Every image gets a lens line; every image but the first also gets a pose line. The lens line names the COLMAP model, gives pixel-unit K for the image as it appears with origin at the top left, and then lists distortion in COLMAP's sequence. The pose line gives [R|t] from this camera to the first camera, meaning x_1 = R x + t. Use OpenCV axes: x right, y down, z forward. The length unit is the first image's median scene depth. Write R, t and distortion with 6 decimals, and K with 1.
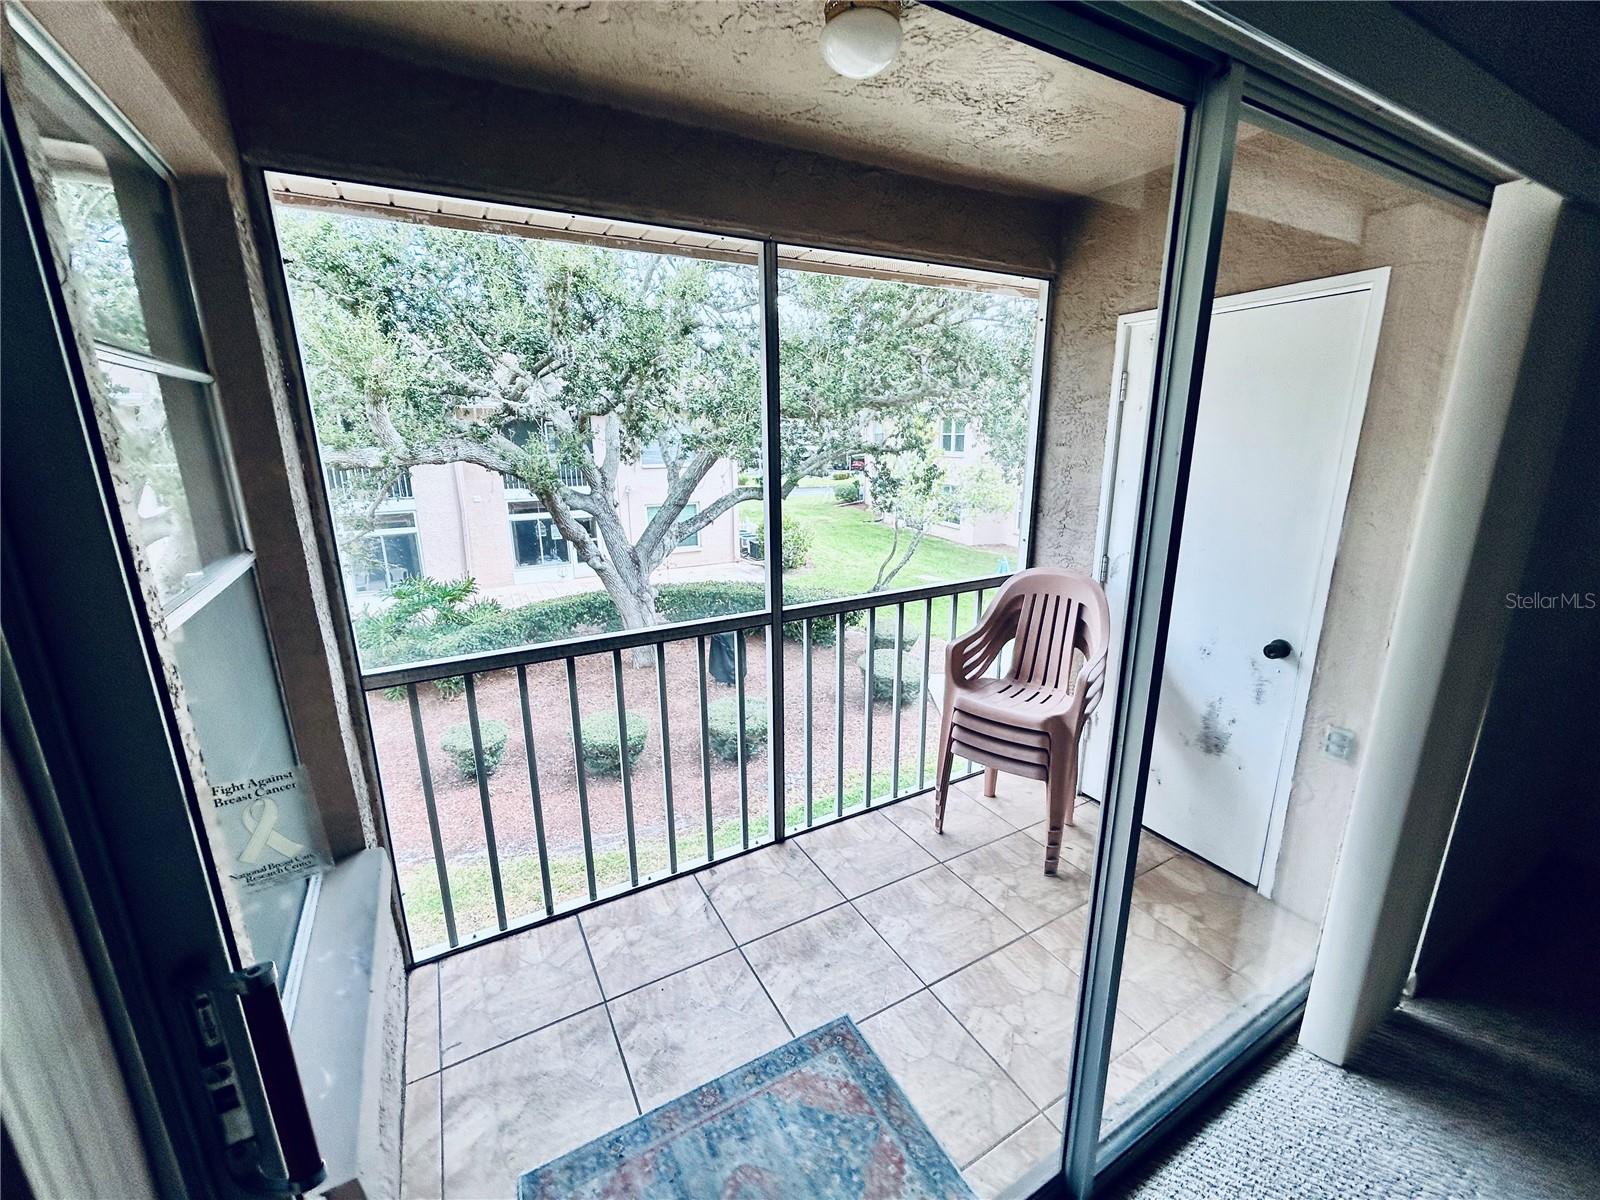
lens RADIAL K [[653.3, 0, 801.7], [0, 653.3, 597.1], [0, 0, 1]] dist [-0.000836, -0.000004]
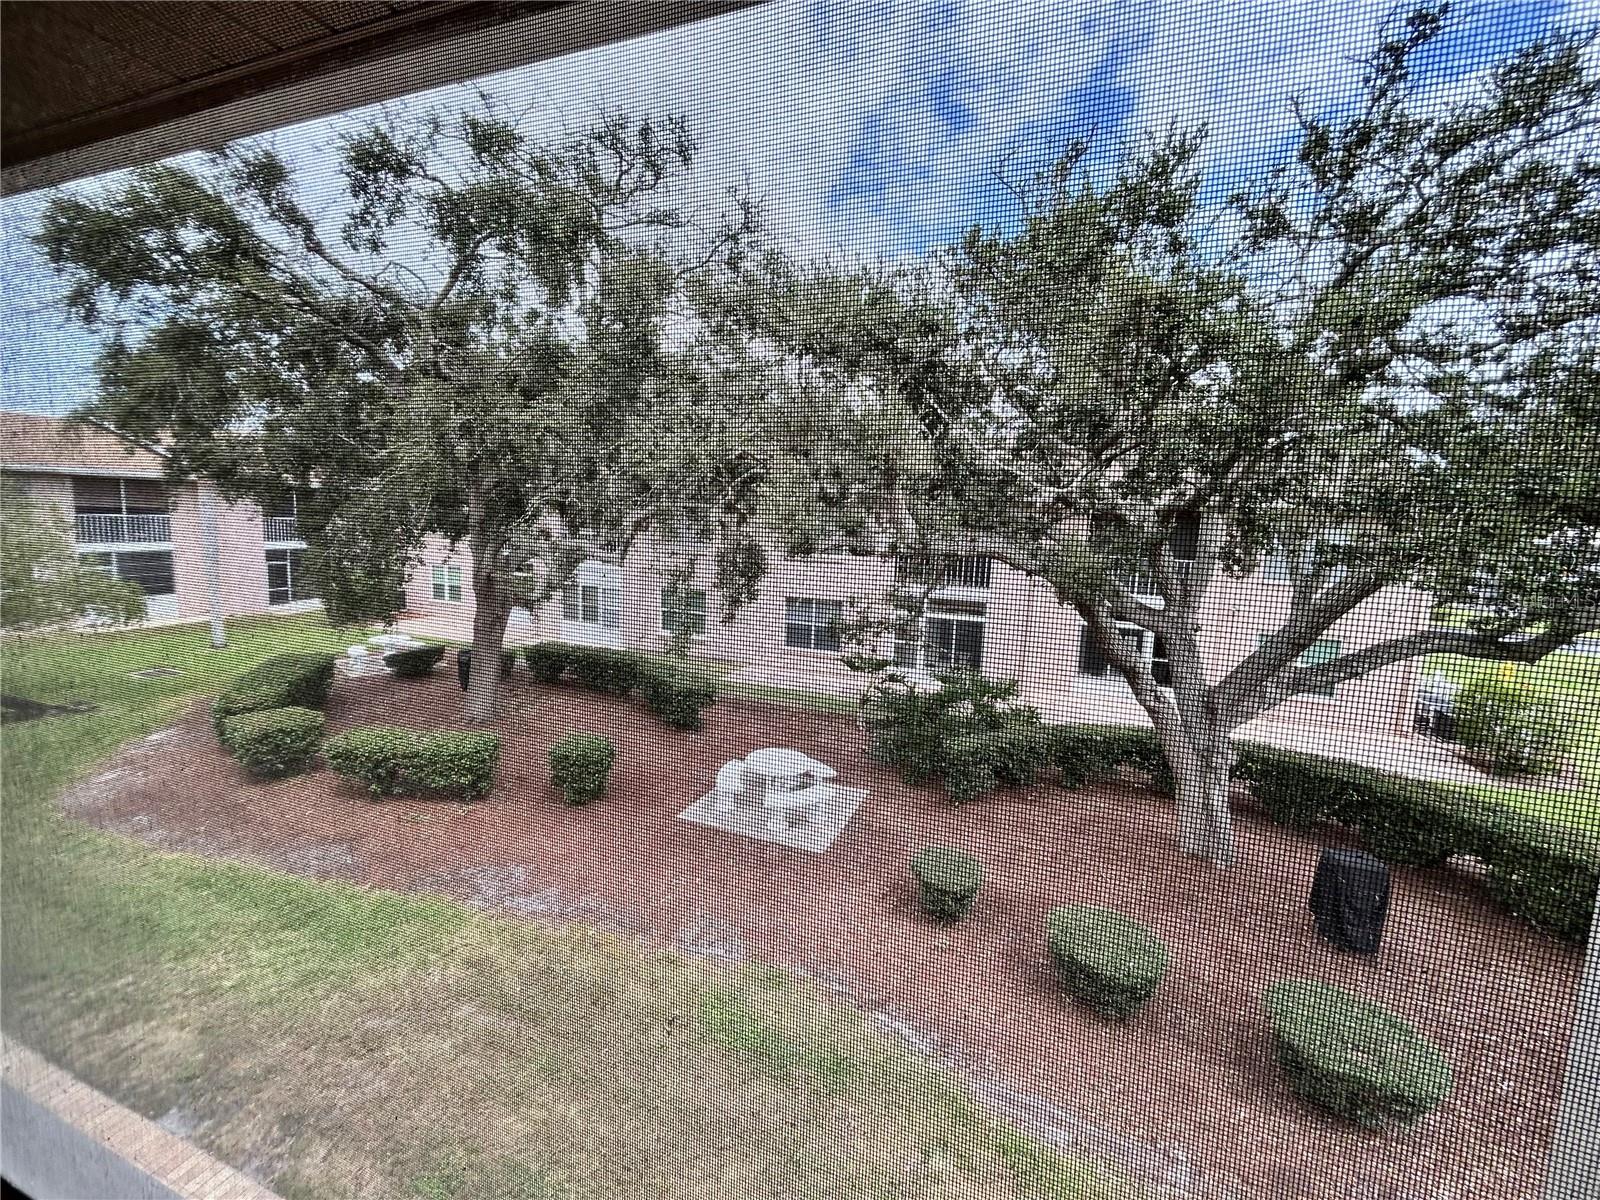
lens RADIAL K [[653.3, 0, 802.9], [0, 653.3, 596.9], [0, 0, 1]] dist [-0.000836, -0.000004]
pose [[0.640434, 0.122687, -0.758151, -0.012562], [-0.233582, 0.971510, -0.040101, -0.048461], [0.731631, 0.202772, 0.650845, 0.210673]]
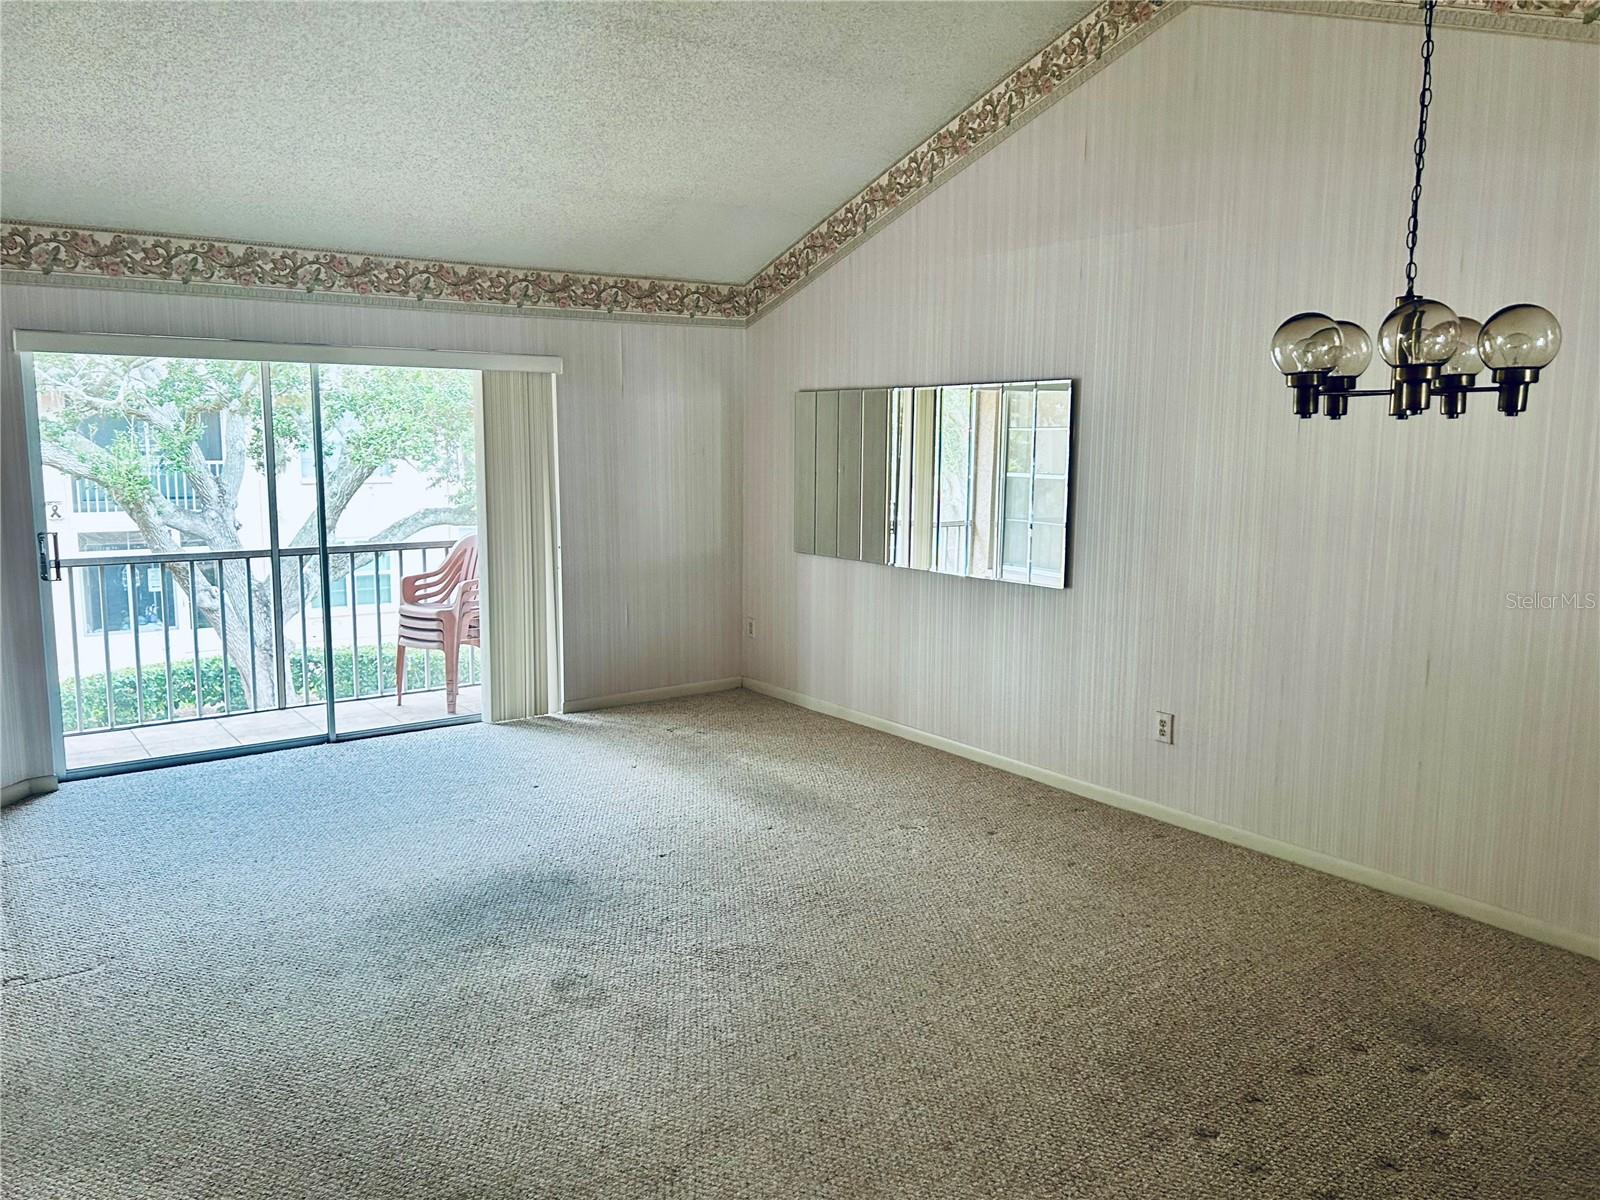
lens RADIAL K [[1203.3, 0, 803.3], [0, 1203.3, 595.6], [0, 0, 1]] dist [0.011945, 0.002141]
pose [[0.992126, -0.000754, 0.125239, 0.224038], [0.015157, 0.993355, -0.114091, 0.126490], [-0.124321, 0.115091, 0.985545, -0.524007]]
